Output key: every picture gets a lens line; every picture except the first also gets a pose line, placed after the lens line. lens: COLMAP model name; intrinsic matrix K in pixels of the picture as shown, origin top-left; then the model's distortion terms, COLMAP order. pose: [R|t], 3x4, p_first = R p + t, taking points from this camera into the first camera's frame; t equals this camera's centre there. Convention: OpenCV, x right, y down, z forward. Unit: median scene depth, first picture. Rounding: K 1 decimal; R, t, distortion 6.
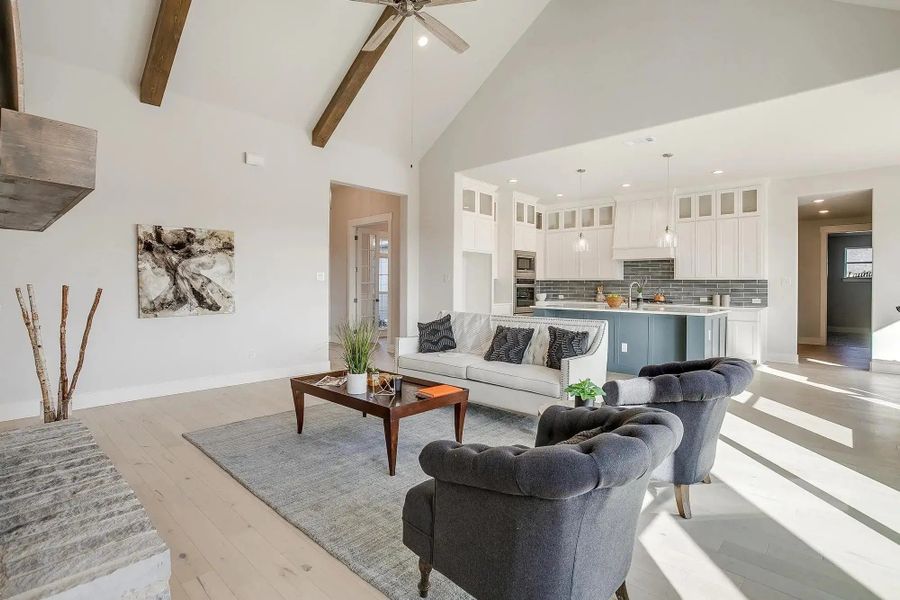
lens RADIAL K [[439.2, 0, 451.4], [0, 439.2, 296.1], [0, 0, 1]] dist [-0.034352, 0.010171]
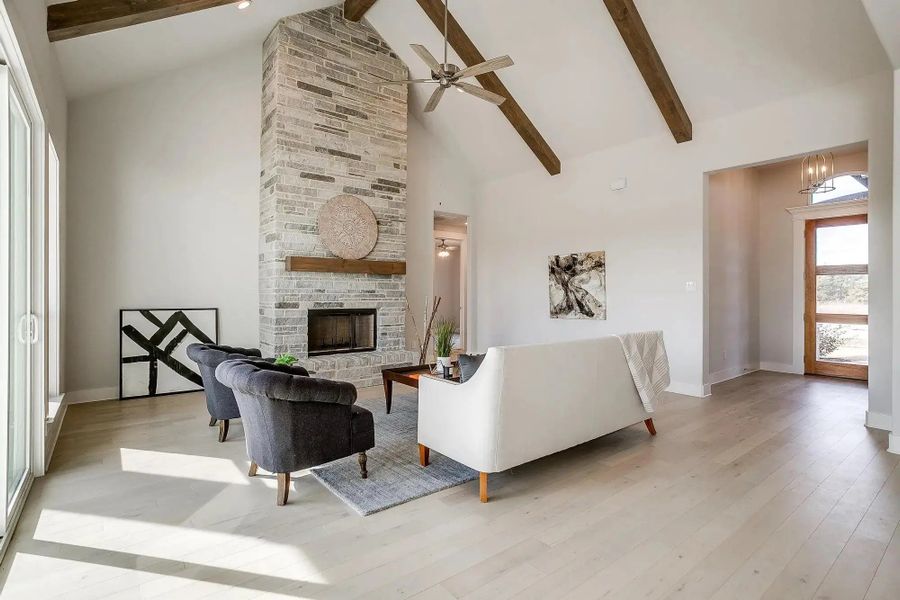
lens RADIAL K [[439.2, 0, 447.8], [0, 439.2, 293.7], [0, 0, 1]] dist [-0.034352, 0.010171]
pose [[-0.160959, -0.002217, -0.986959, 0.797444], [-0.022826, 0.999738, 0.001477, -0.026095], [0.986697, 0.022766, -0.160968, 0.832890]]
